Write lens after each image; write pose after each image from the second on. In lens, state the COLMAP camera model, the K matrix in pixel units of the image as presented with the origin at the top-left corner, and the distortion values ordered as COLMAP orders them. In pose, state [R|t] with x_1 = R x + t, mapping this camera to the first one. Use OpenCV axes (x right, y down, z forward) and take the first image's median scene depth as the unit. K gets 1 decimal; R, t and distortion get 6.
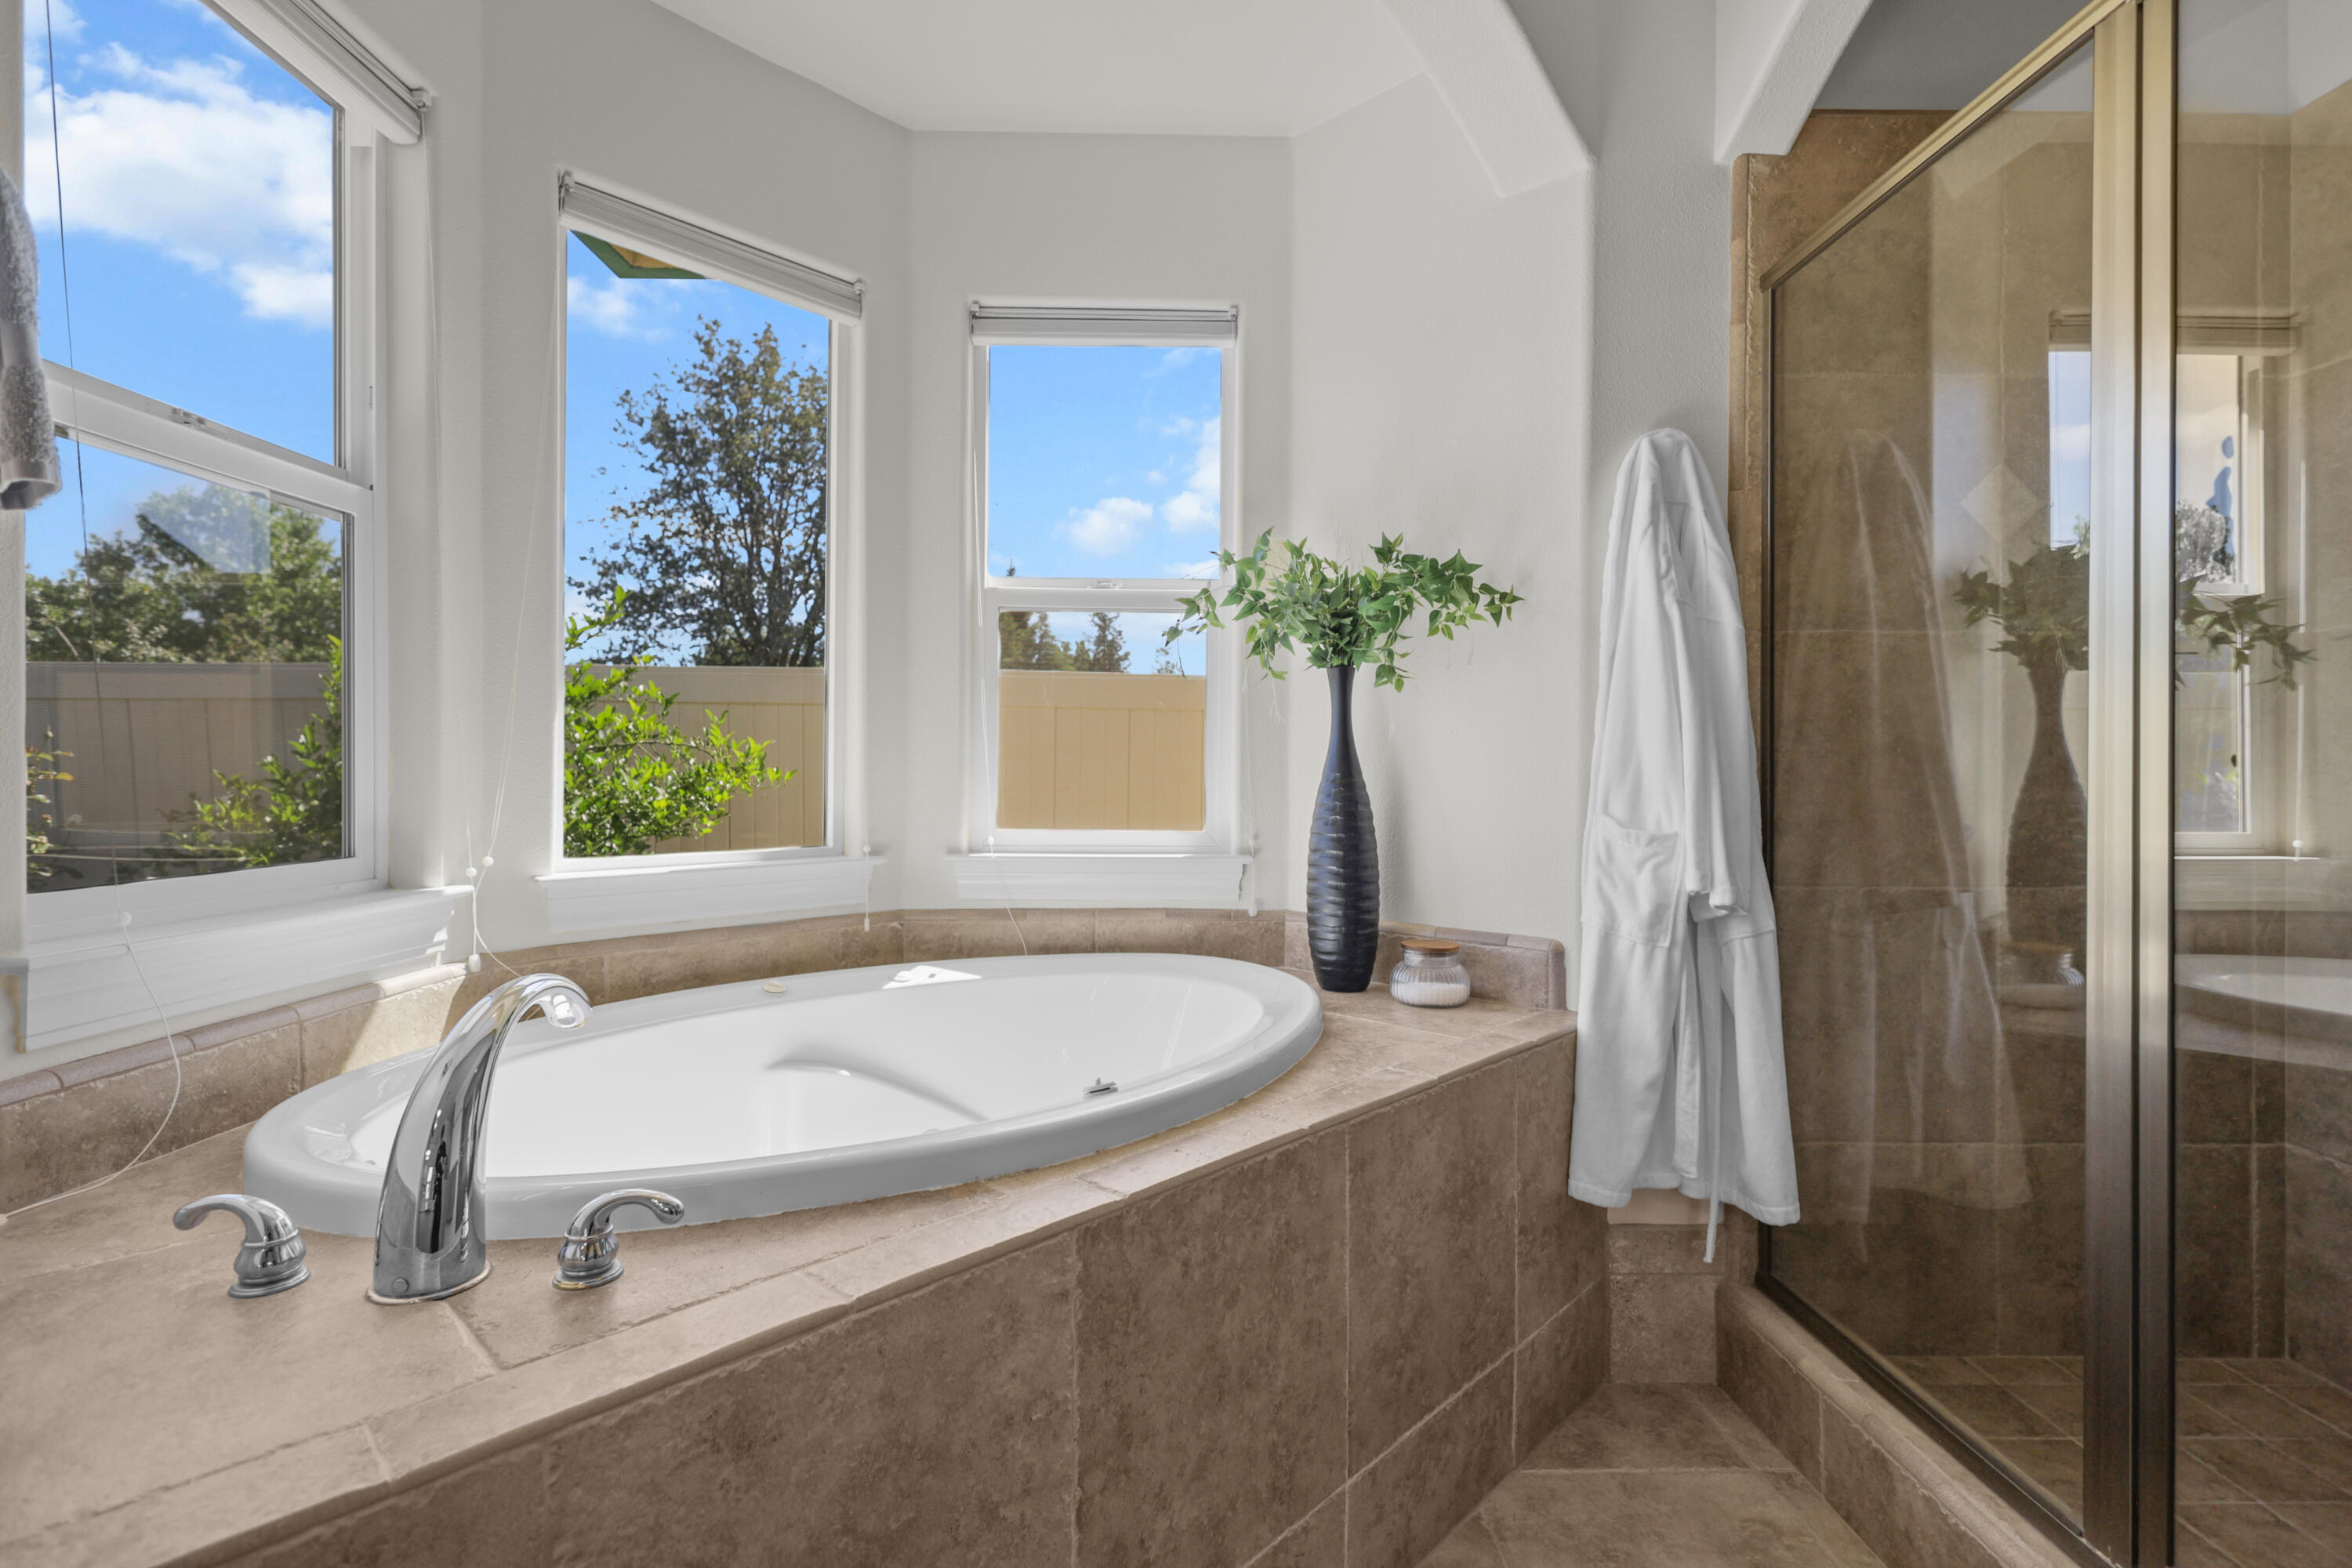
lens RADIAL K [[1110.7, 0, 1173.0], [0, 1110.7, 775.6], [0, 0, 1]] dist [-0.000338, 0.002538]
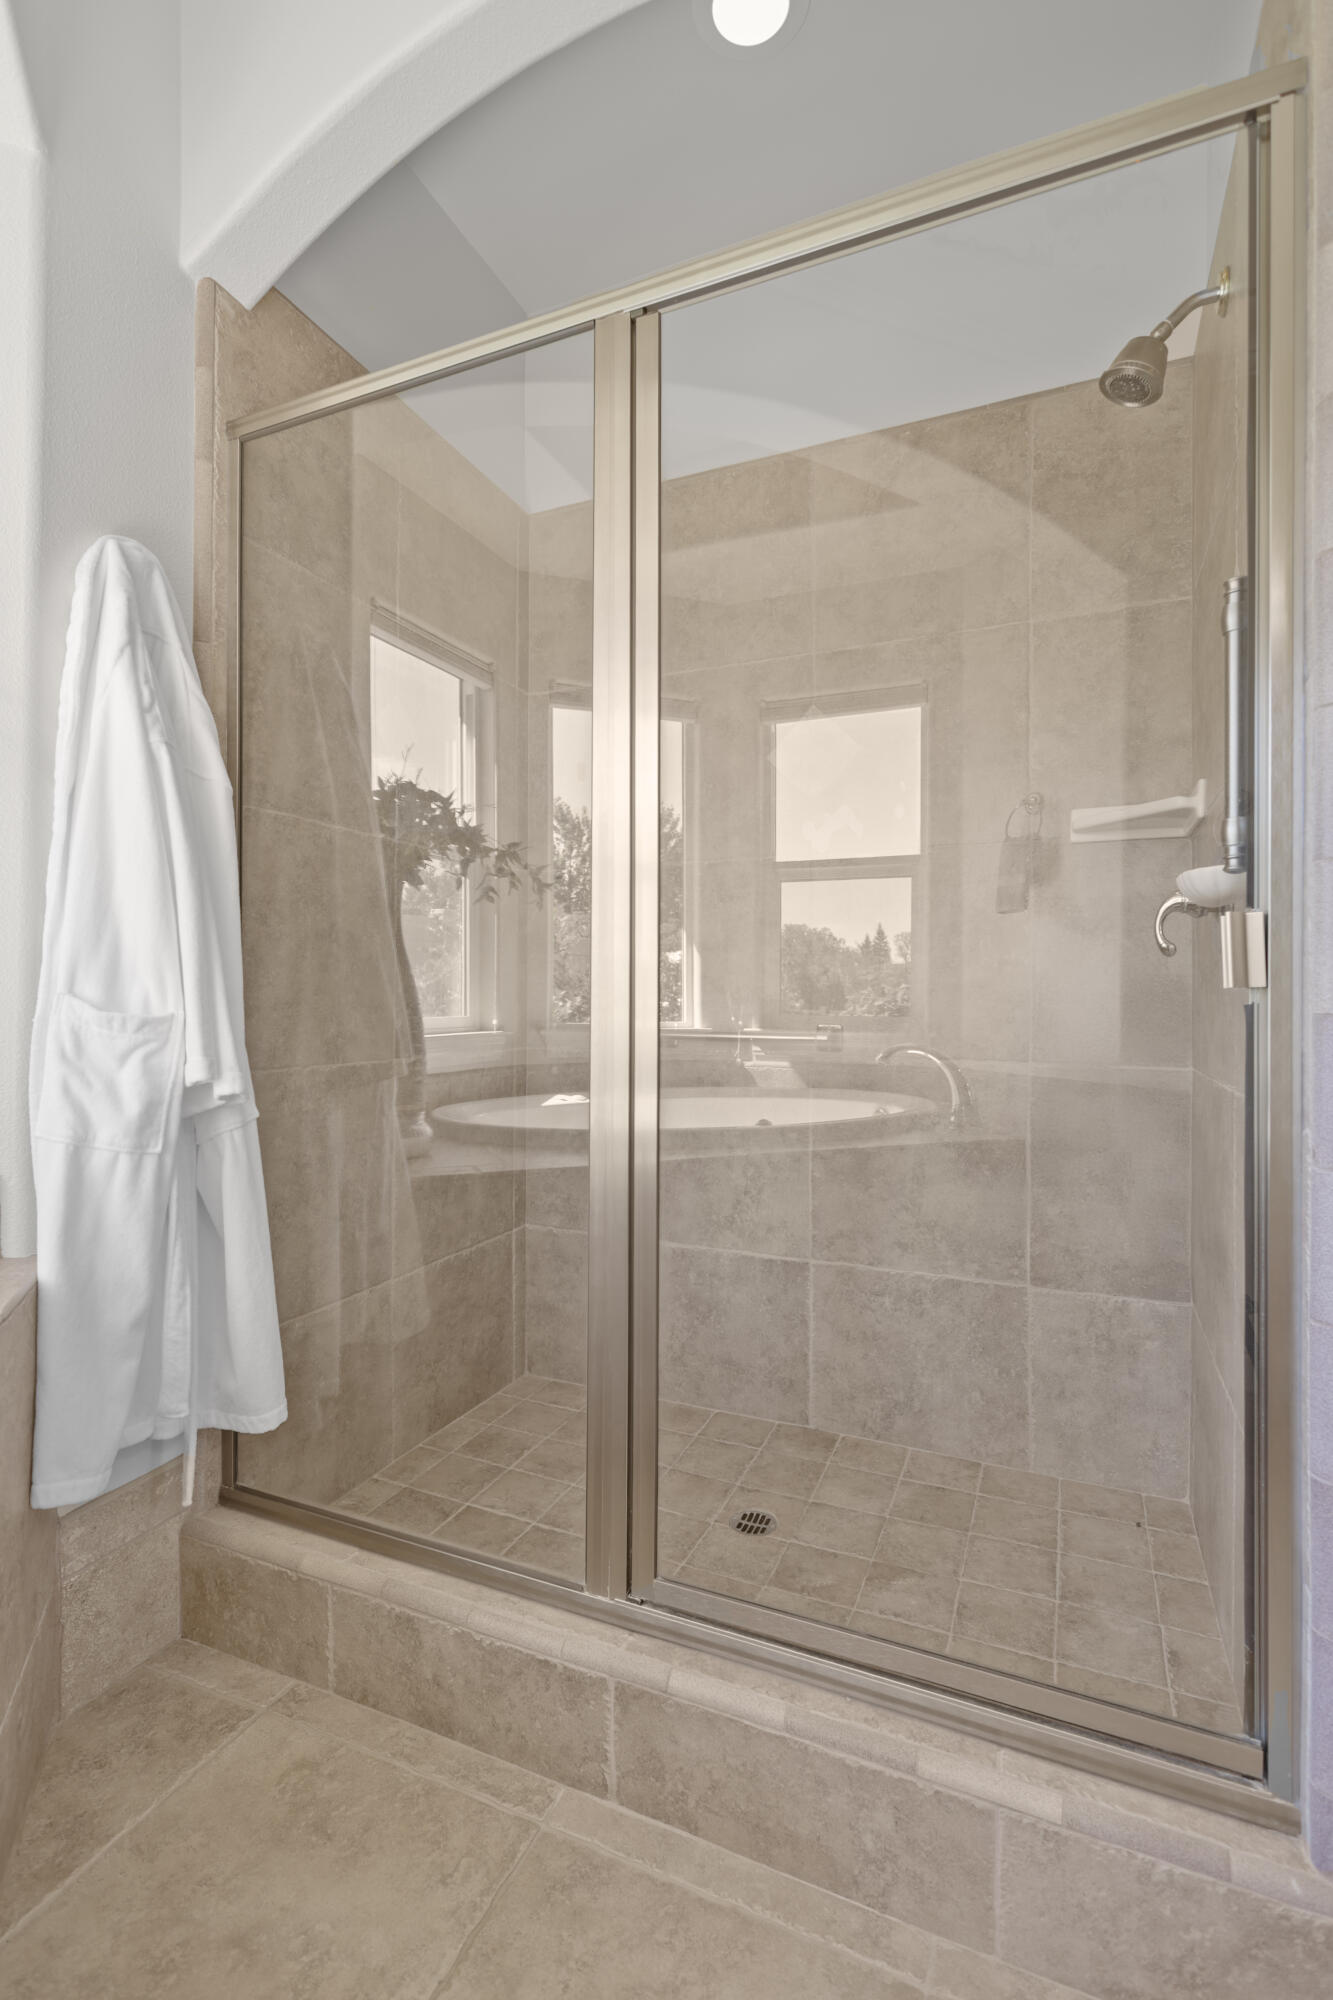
lens RADIAL K [[944.5, 0, 668.7], [0, 944.5, 992.1], [0, 0, 1]] dist [-0.000338, 0.002538]
pose [[0.416283, 0.002128, 0.909233, -0.039438], [0.002574, 0.999990, -0.003519, 0.035254], [-0.909232, 0.003806, 0.416273, 0.335643]]
